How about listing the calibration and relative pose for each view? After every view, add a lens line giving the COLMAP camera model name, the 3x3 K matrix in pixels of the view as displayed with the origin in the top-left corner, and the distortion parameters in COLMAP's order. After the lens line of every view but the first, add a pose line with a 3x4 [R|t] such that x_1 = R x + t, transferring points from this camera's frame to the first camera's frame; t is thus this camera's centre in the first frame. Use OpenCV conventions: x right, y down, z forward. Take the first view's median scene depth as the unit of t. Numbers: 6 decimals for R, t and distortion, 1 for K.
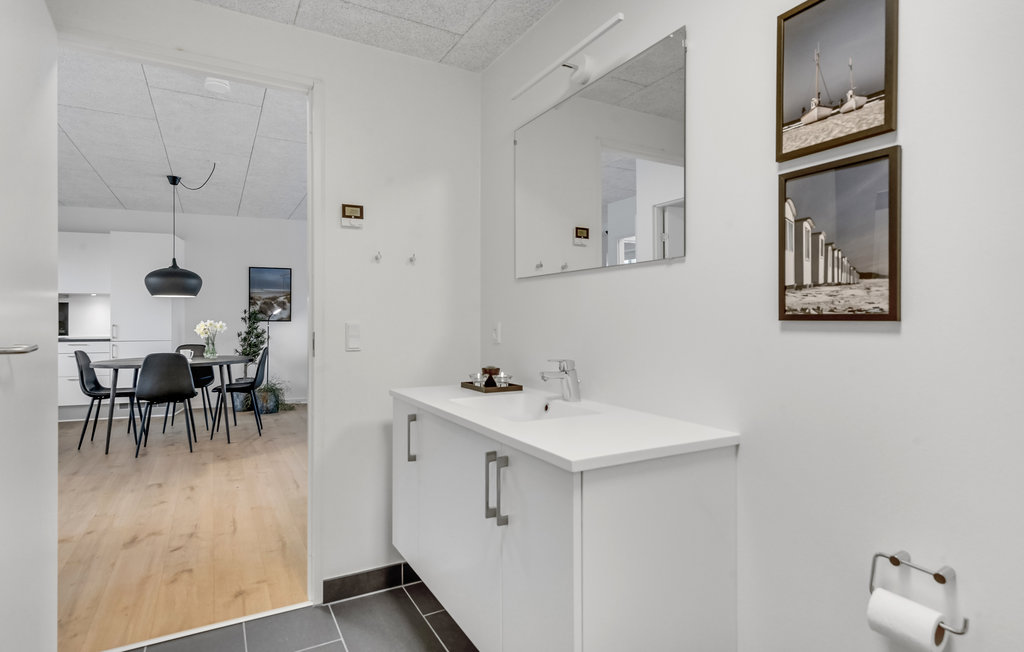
lens RADIAL K [[532.6, 0, 508.4], [0, 532.6, 322.6], [0, 0, 1]] dist [0.022698, 0.000430]
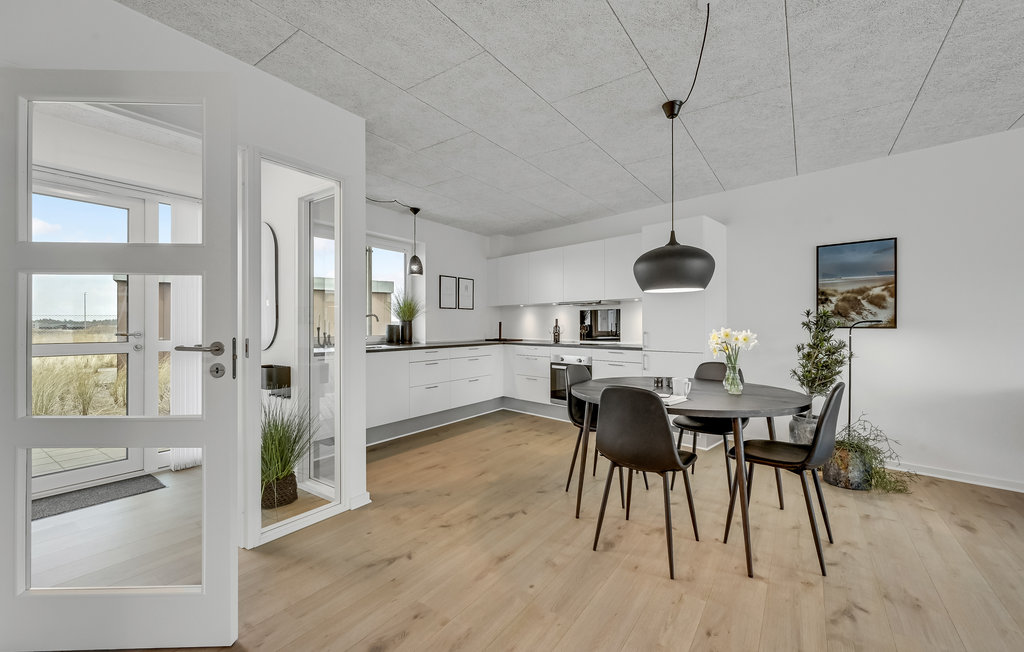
lens RADIAL K [[407.1, 0, 514.1], [0, 407.1, 323.7], [0, 0, 1]] dist [0.002384, 0.000277]
pose [[0.432254, -0.003597, -0.901745, -0.212478], [-0.002582, 0.999983, -0.005227, -0.005031], [0.901748, 0.004588, 0.432237, 0.493395]]
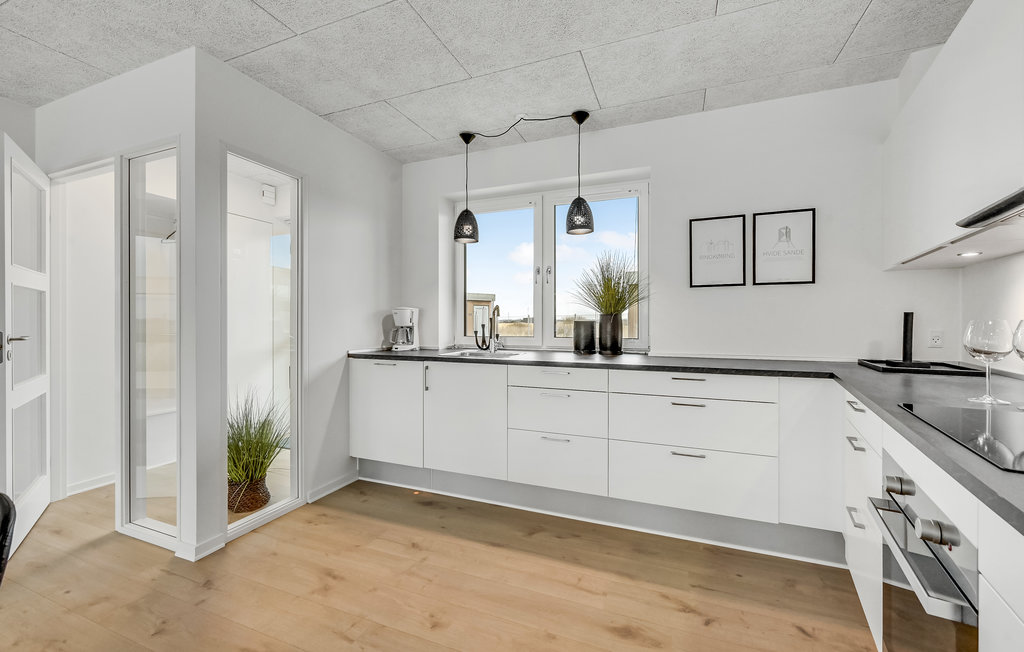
lens RADIAL K [[407.1, 0, 514.9], [0, 407.1, 321.3], [0, 0, 1]] dist [0.002384, 0.000277]
pose [[-0.774397, -0.000505, -0.632700, -0.643096], [-0.003877, 0.999985, 0.003946, -0.007274], [0.632688, 0.005509, -0.774387, 0.929874]]
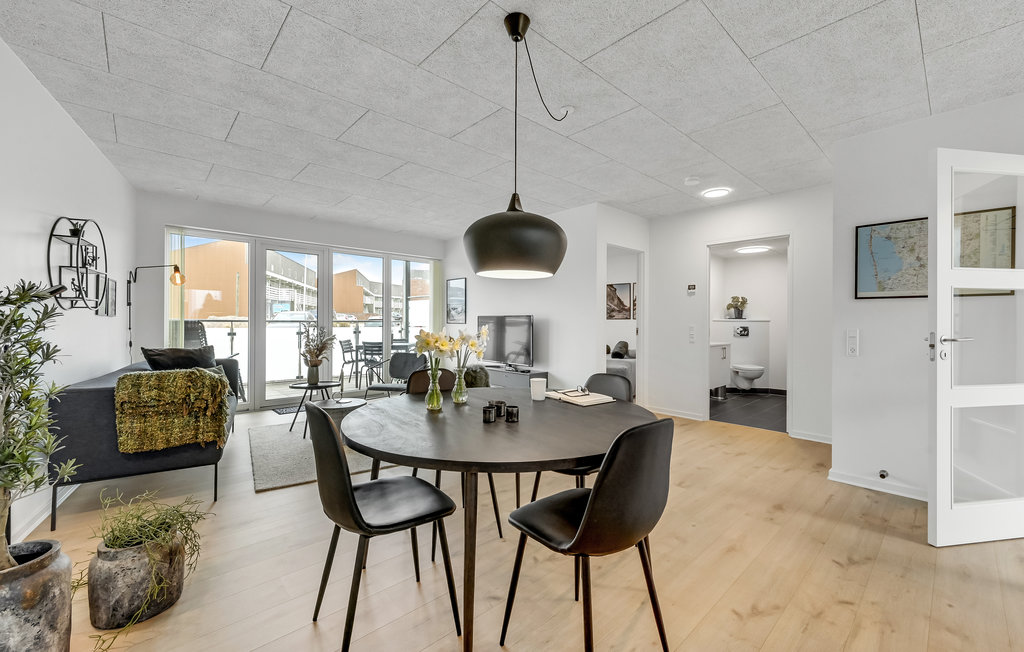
lens RADIAL K [[407.1, 0, 517.4], [0, 407.1, 321.1], [0, 0, 1]] dist [0.002384, 0.000277]
pose [[-0.239219, 0.003008, 0.970961, -0.771467], [-0.000283, 0.999995, -0.003168, -0.005295], [-0.970966, -0.001033, -0.239217, 0.862492]]
